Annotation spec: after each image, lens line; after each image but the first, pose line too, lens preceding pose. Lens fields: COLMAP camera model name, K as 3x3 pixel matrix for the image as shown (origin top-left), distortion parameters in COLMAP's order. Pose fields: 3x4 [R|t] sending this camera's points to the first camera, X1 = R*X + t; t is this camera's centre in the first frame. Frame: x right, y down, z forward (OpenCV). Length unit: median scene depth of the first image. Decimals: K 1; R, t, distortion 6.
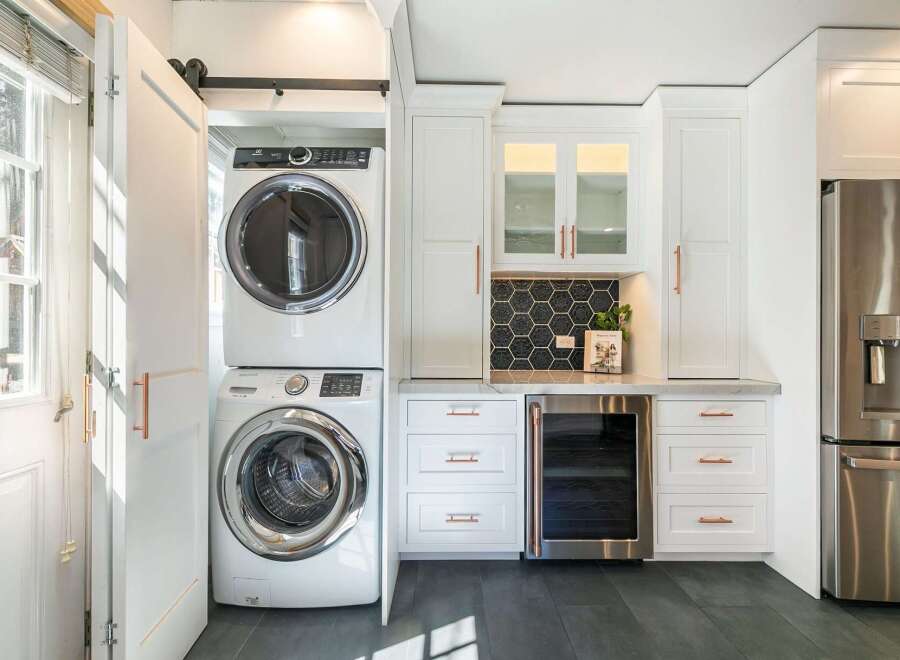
lens RADIAL K [[341.6, 0, 449.0], [0, 341.6, 336.7], [0, 0, 1]] dist [0.004159, -0.002152]
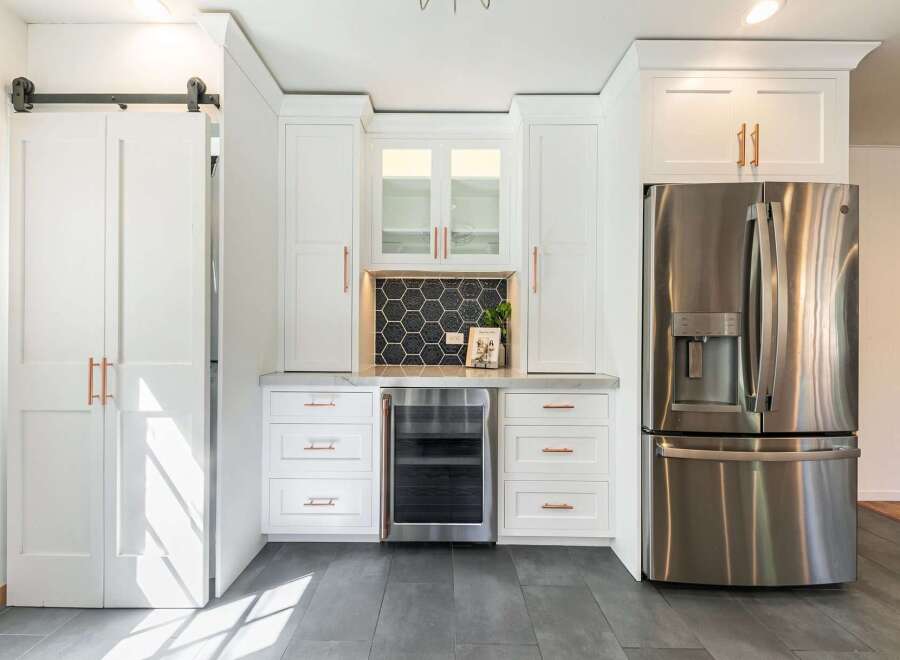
lens RADIAL K [[341.6, 0, 493.4], [0, 341.6, 337.4], [0, 0, 1]] dist [0.004159, -0.002152]
pose [[0.999851, 0.002844, -0.017008, 0.589401], [-0.002780, 0.999989, 0.003763, 0.010298], [0.017018, -0.003715, 0.999848, -0.057510]]
